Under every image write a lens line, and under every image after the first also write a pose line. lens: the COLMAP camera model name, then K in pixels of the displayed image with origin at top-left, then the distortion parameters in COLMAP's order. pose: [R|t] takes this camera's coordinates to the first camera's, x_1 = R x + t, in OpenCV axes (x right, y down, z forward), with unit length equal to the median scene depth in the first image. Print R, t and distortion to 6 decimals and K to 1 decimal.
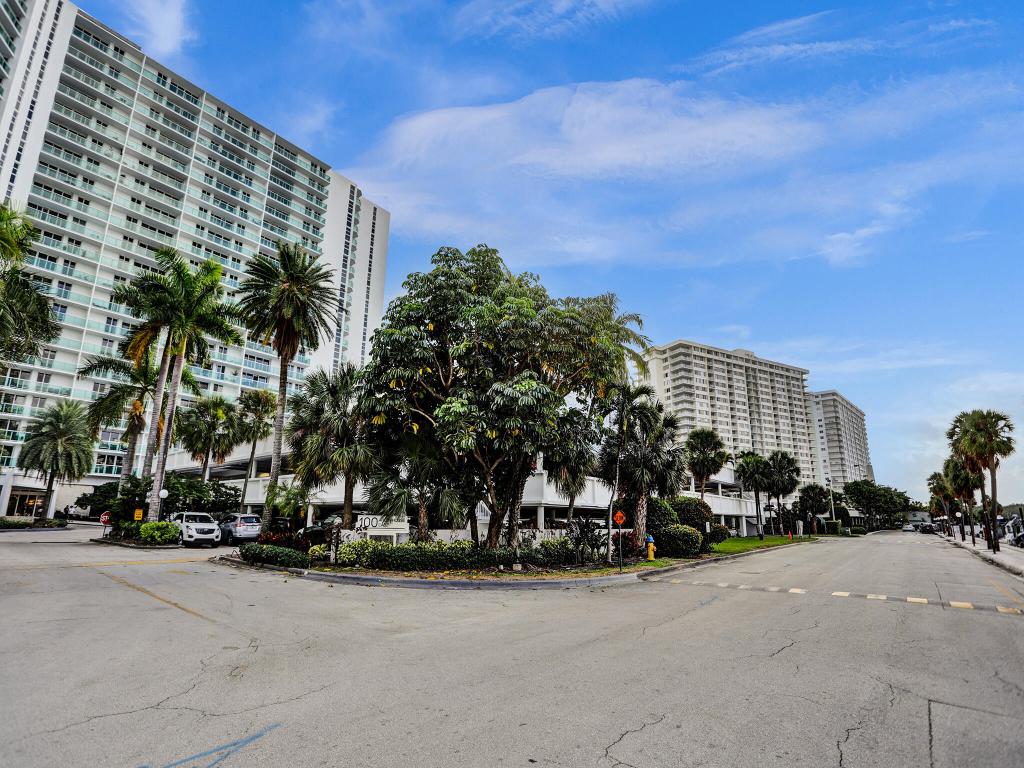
lens RADIAL K [[487.4, 0, 514.8], [0, 487.4, 416.3], [0, 0, 1]] dist [-0.068629, 0.021756]
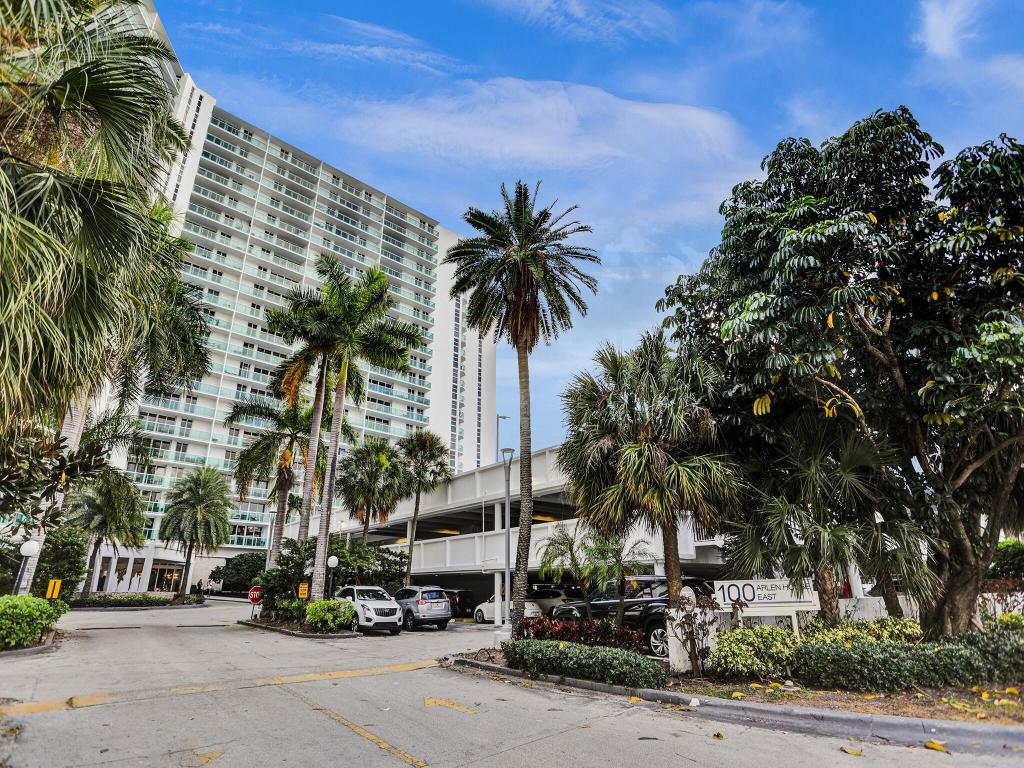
lens RADIAL K [[497.8, 0, 511.9], [0, 497.8, 433.2], [0, 0, 1]] dist [-0.092329, 0.048279]
pose [[0.981802, -0.069290, -0.176813, -0.173190], [0.052222, 0.993674, -0.099425, 0.029788], [0.182584, 0.088383, 0.979210, 0.150592]]
